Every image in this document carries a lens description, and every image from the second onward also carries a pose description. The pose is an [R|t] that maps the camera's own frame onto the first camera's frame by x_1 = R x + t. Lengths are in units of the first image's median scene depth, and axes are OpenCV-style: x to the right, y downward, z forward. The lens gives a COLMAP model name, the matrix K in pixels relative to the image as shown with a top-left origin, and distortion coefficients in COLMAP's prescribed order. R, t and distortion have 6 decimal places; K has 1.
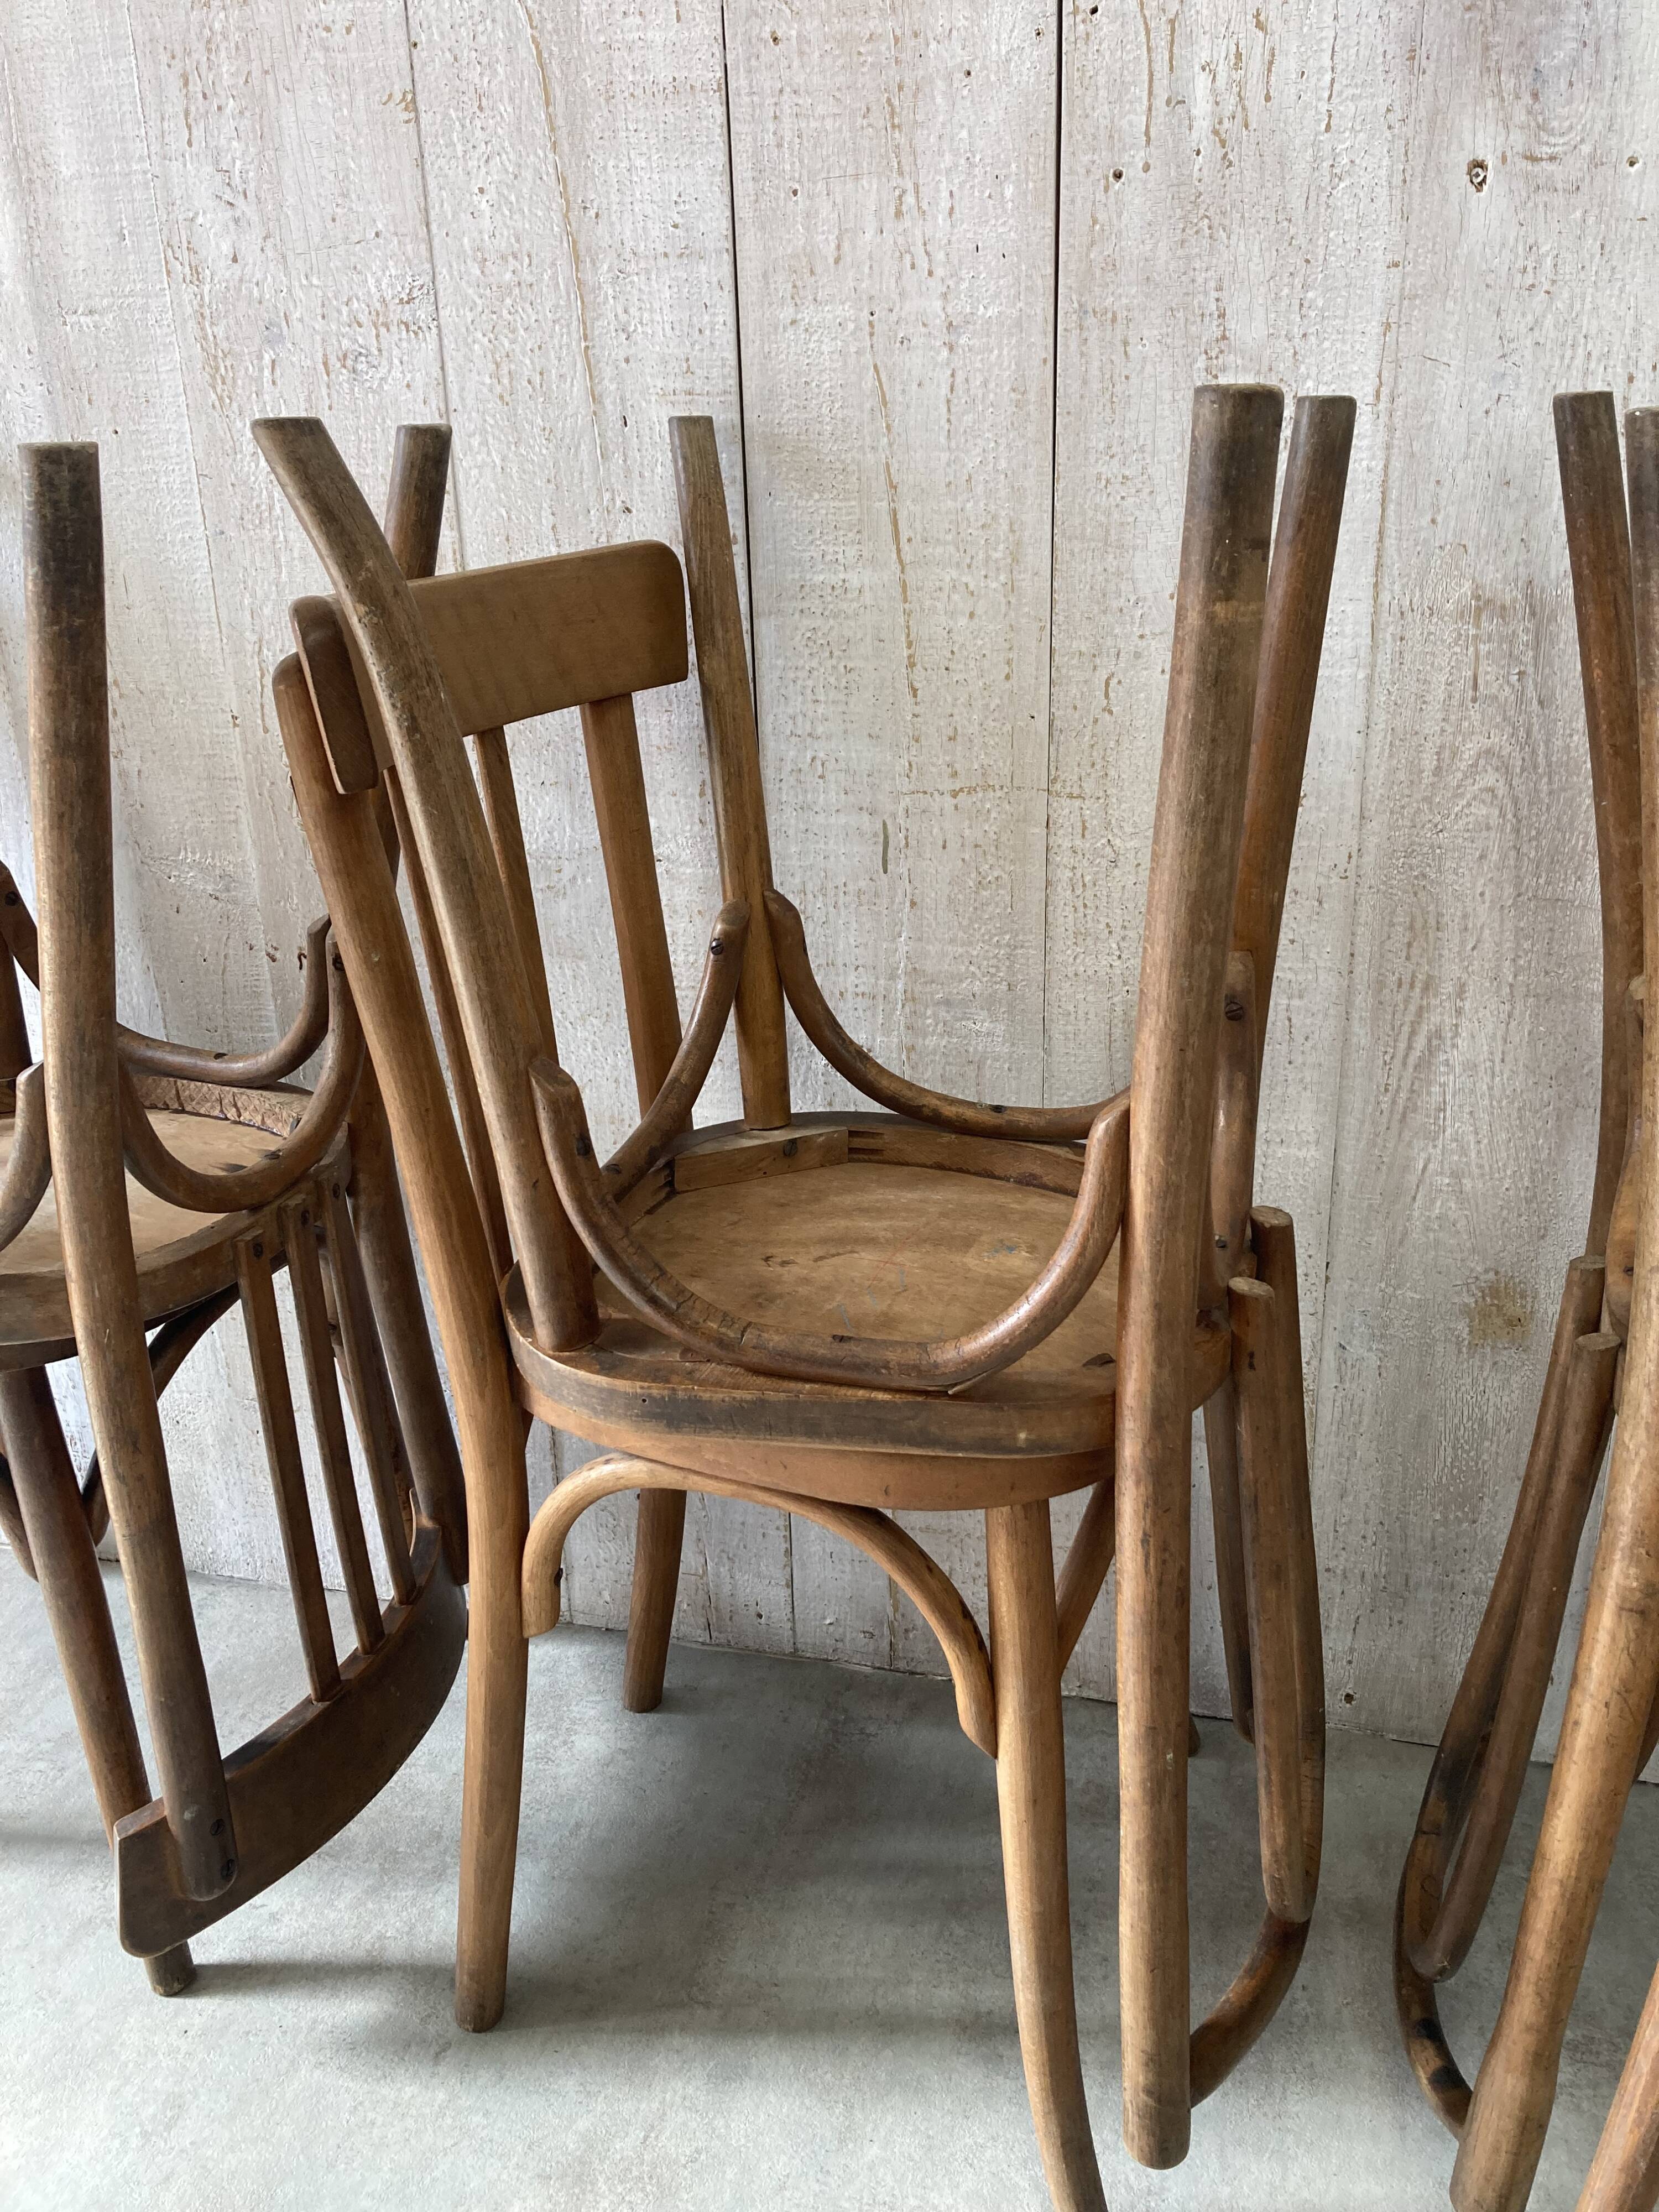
lens RADIAL K [[1811.5, 0, 862.6], [0, 1811.5, 1087.7], [0, 0, 1]] dist [0.015060, 0.004253]
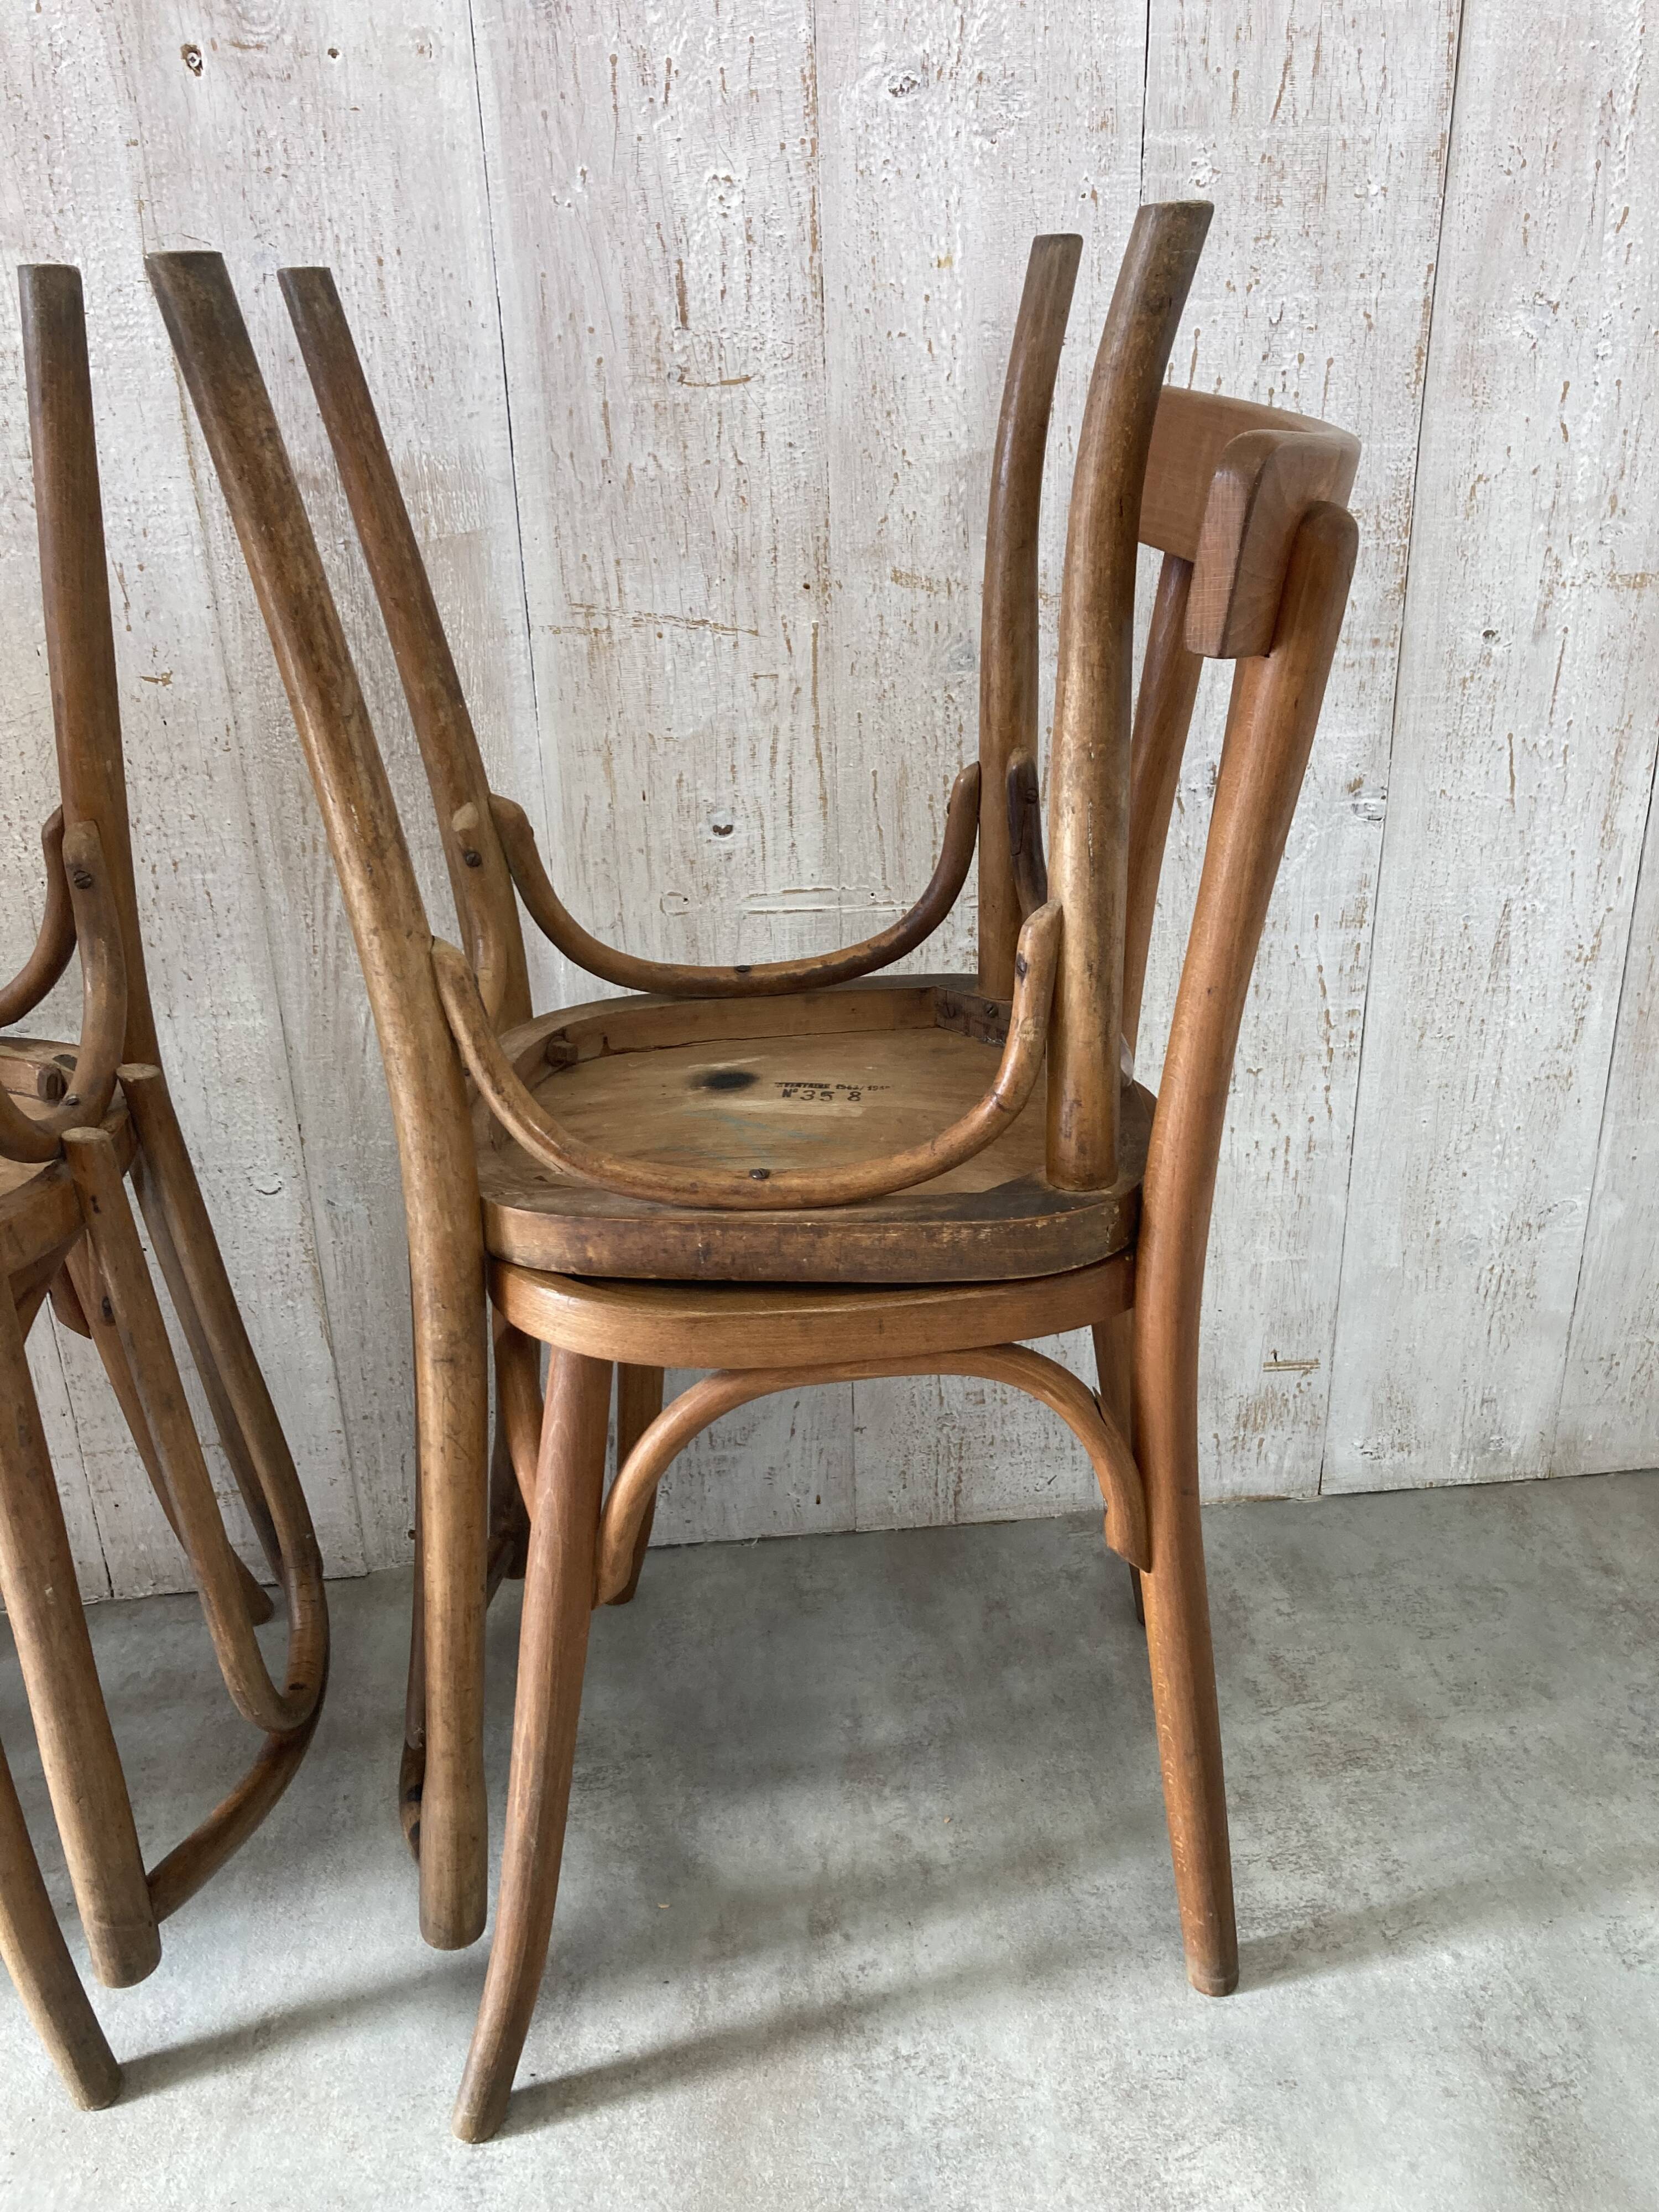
lens RADIAL K [[1811.5, 0, 861.1], [0, 1811.5, 1092.2], [0, 0, 1]] dist [0.015060, 0.004253]
pose [[0.929783, -0.139155, 0.340792, 0.218468], [0.130216, 0.990270, 0.049087, 0.073444], [-0.344306, -0.001263, 0.938857, -0.100287]]
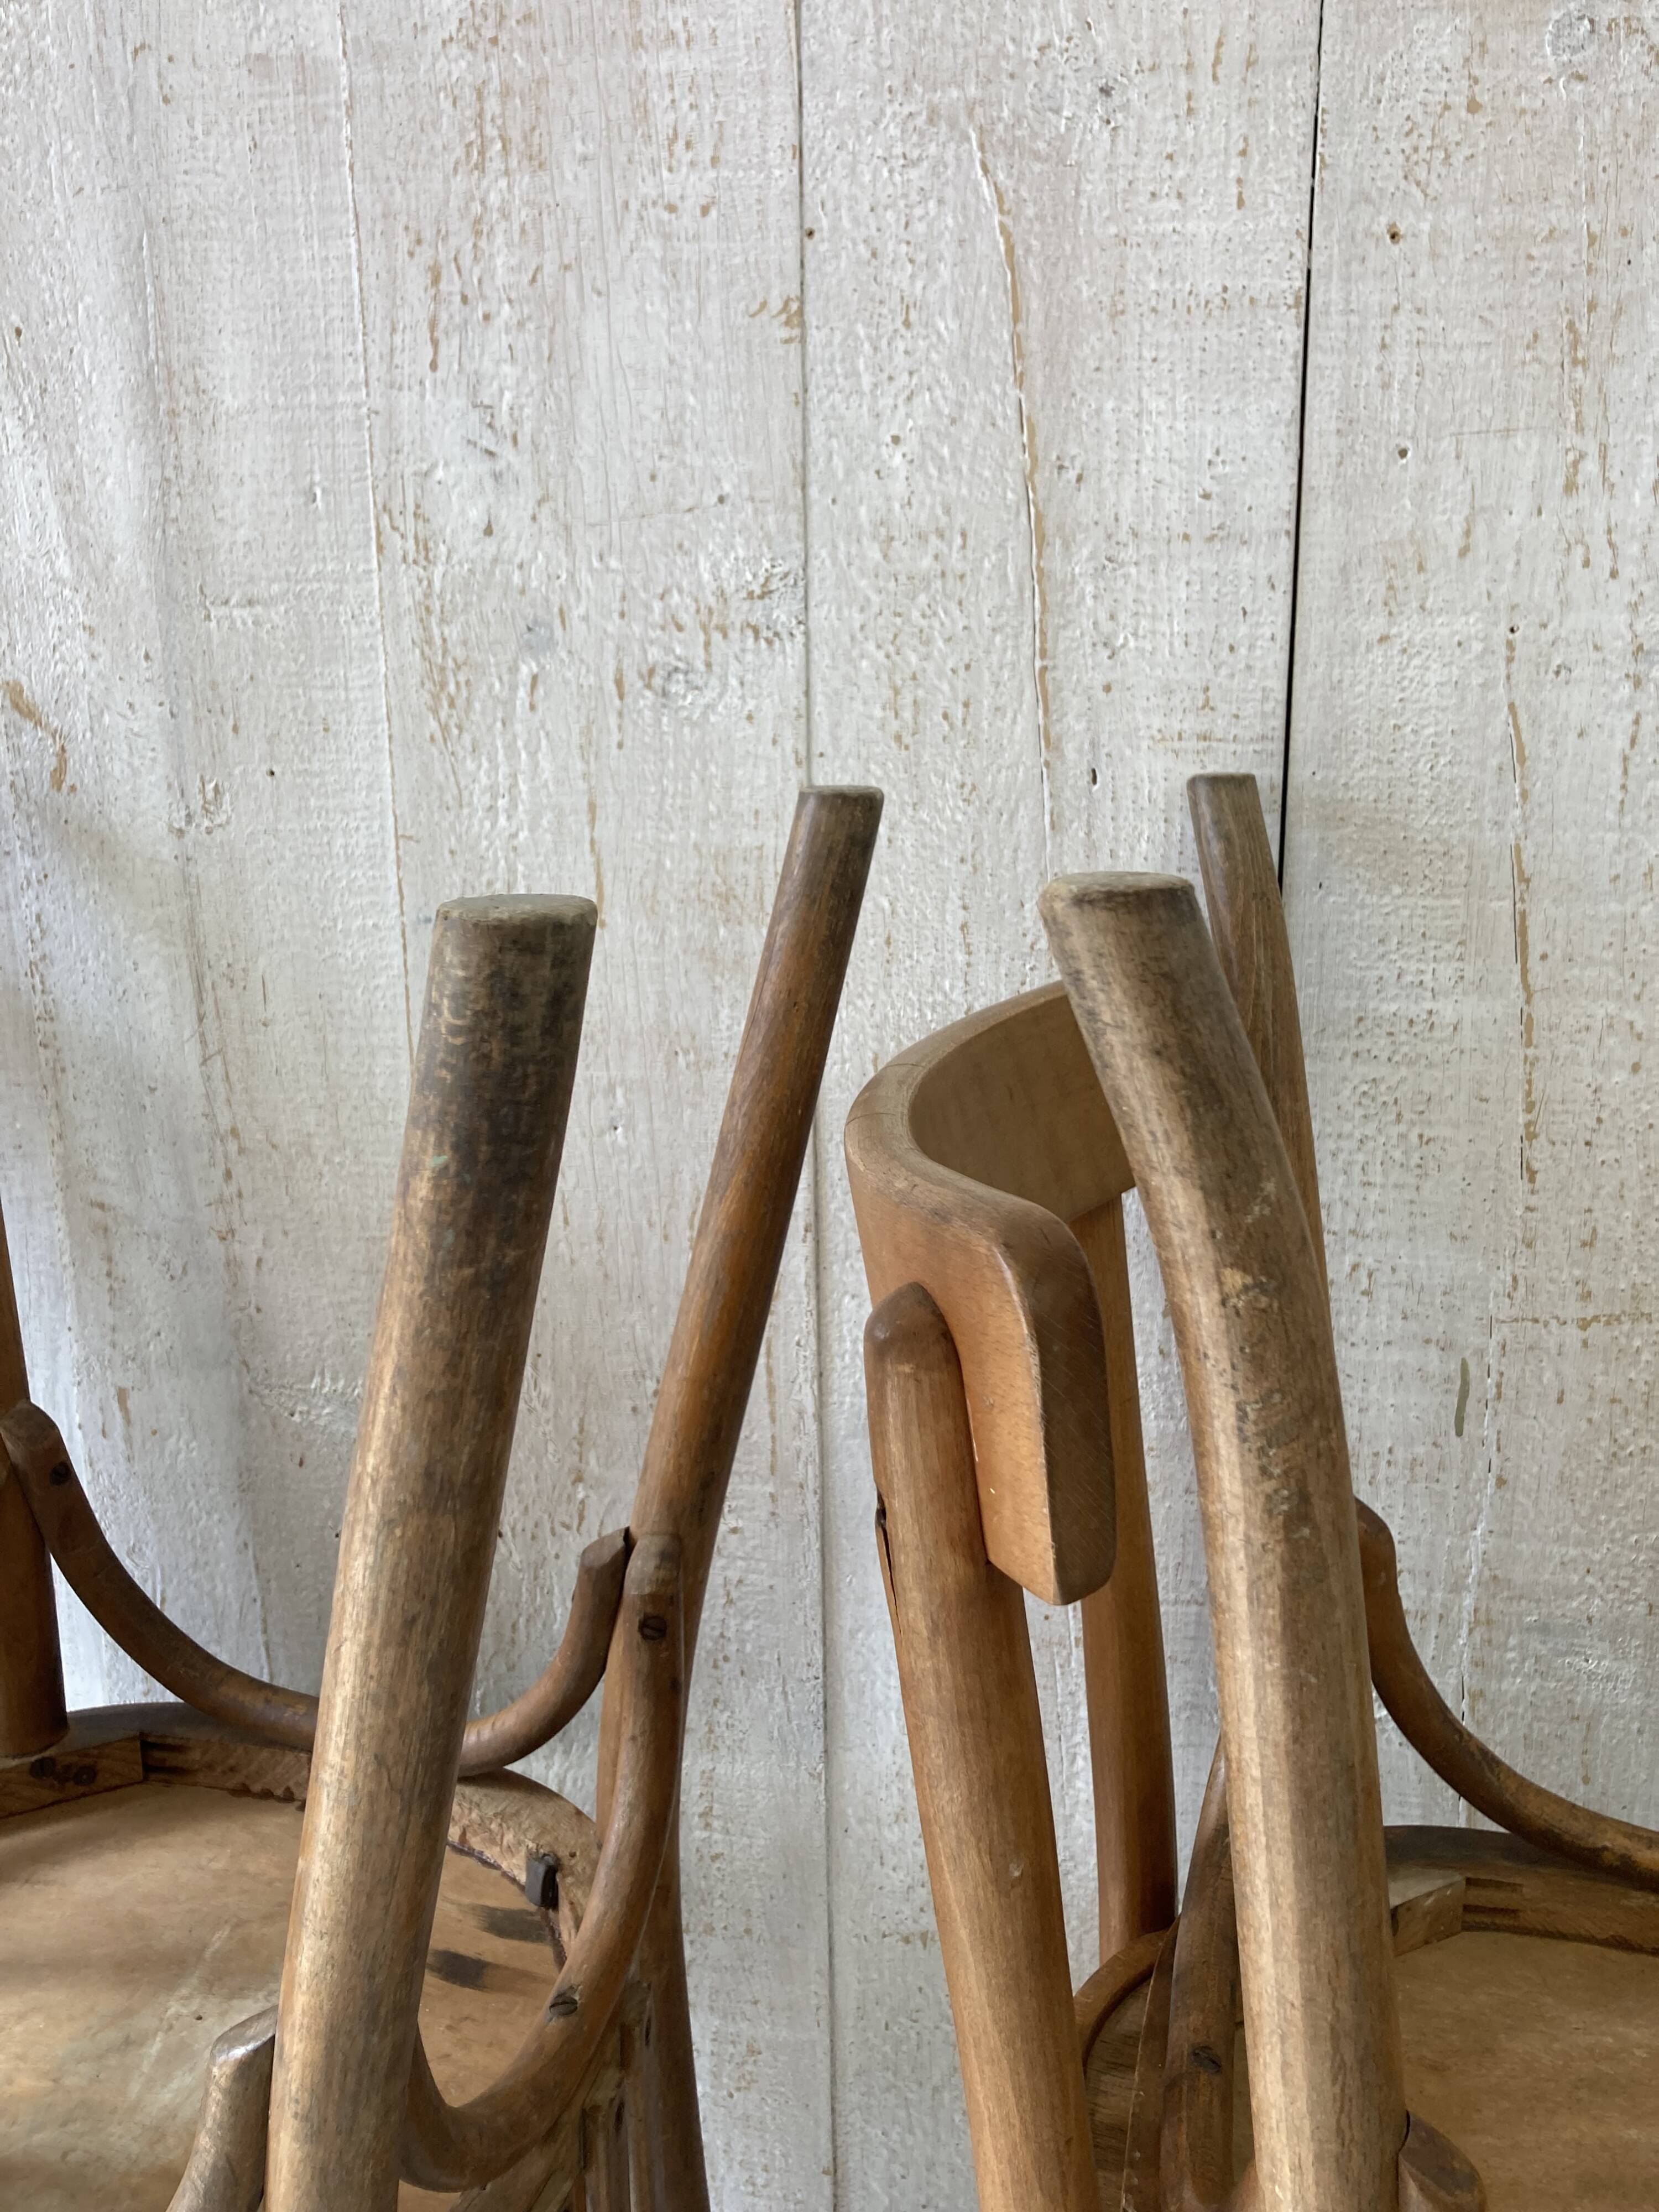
lens RADIAL K [[1811.5, 0, 860.8], [0, 1811.5, 1075.3], [0, 0, 1]] dist [0.015060, 0.004253]
pose [[0.996484, -0.002076, 0.083761, -0.270402], [0.013646, 0.990367, -0.137795, -0.168420], [-0.082668, 0.138454, 0.986913, 0.370000]]
